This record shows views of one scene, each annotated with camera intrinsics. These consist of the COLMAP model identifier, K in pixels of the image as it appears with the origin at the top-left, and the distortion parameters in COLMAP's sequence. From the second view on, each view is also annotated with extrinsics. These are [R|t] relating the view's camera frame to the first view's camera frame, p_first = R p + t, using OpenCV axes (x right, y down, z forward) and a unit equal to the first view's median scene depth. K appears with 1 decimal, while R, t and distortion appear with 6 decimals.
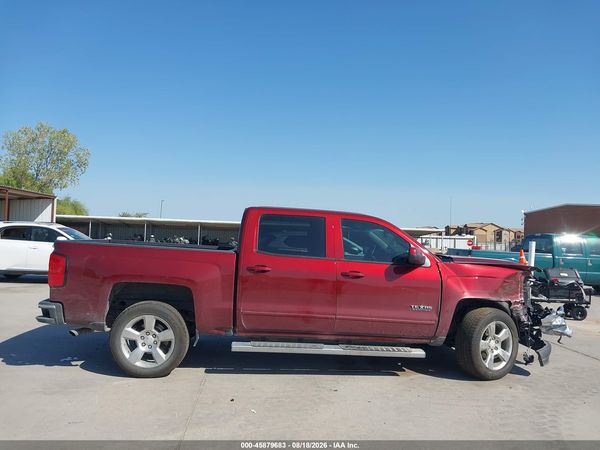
lens RADIAL K [[477.1, 0, 301.7], [0, 477.1, 223.5], [0, 0, 1]] dist [0.024820, -0.055811]
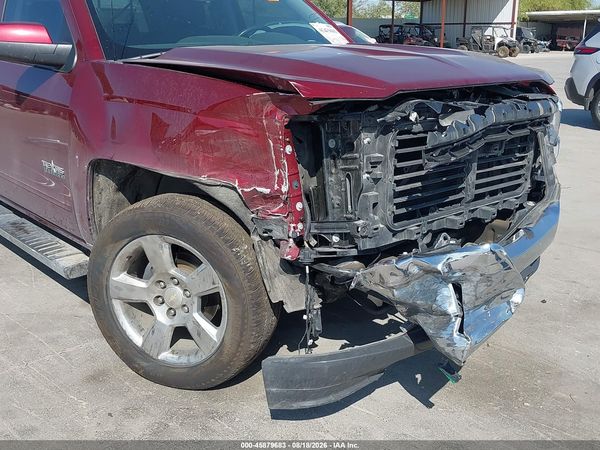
lens RADIAL K [[646.2, 0, 304.6], [0, 646.2, 226.9], [0, 0, 1]] dist [0.025705, 0.000000]
pose [[0.626284, 0.193235, -0.755268, 0.783649], [0.040236, 0.959492, 0.278850, 0.068699], [0.778556, -0.205028, 0.593139, 0.765608]]
